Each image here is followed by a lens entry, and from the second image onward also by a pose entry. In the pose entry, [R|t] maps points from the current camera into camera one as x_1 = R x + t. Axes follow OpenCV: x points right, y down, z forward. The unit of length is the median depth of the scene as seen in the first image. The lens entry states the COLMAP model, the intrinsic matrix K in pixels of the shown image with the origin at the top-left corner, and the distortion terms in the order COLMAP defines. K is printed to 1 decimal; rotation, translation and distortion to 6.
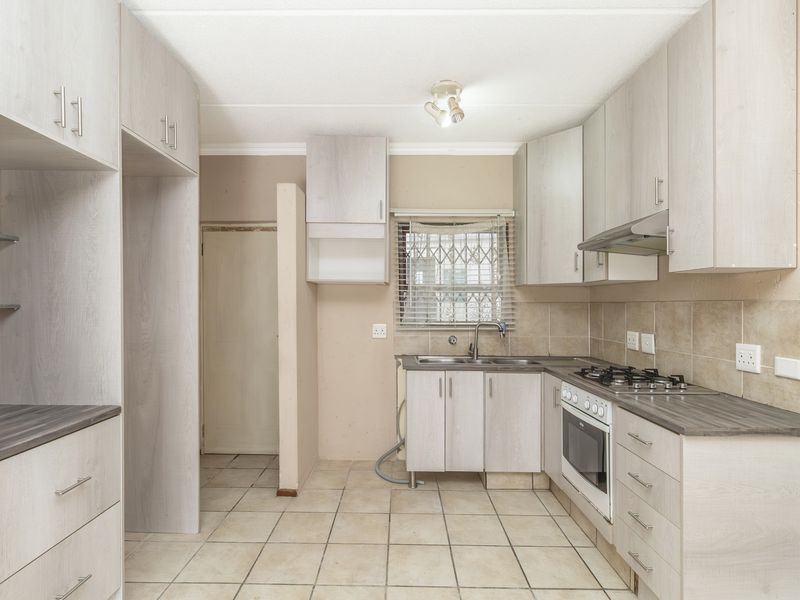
lens RADIAL K [[413.4, 0, 395.0], [0, 413.4, 305.1], [0, 0, 1]] dist [0.003958, -0.000625]
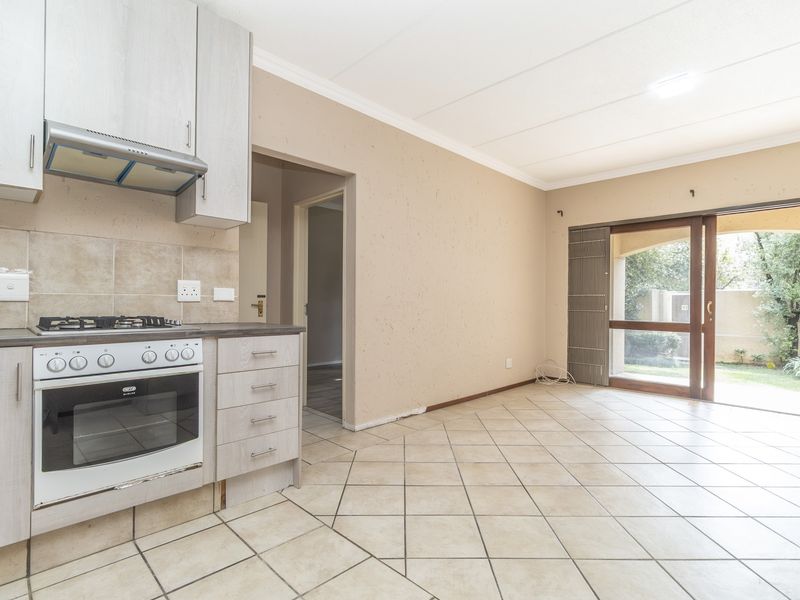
lens RADIAL K [[413.4, 0, 398.7], [0, 413.4, 300.6], [0, 0, 1]] dist [0.003958, -0.000625]
pose [[-0.715296, -0.001821, 0.698820, -0.484034], [-0.007944, 0.999953, -0.005525, 0.151773], [-0.698777, -0.009503, -0.715277, 1.397569]]
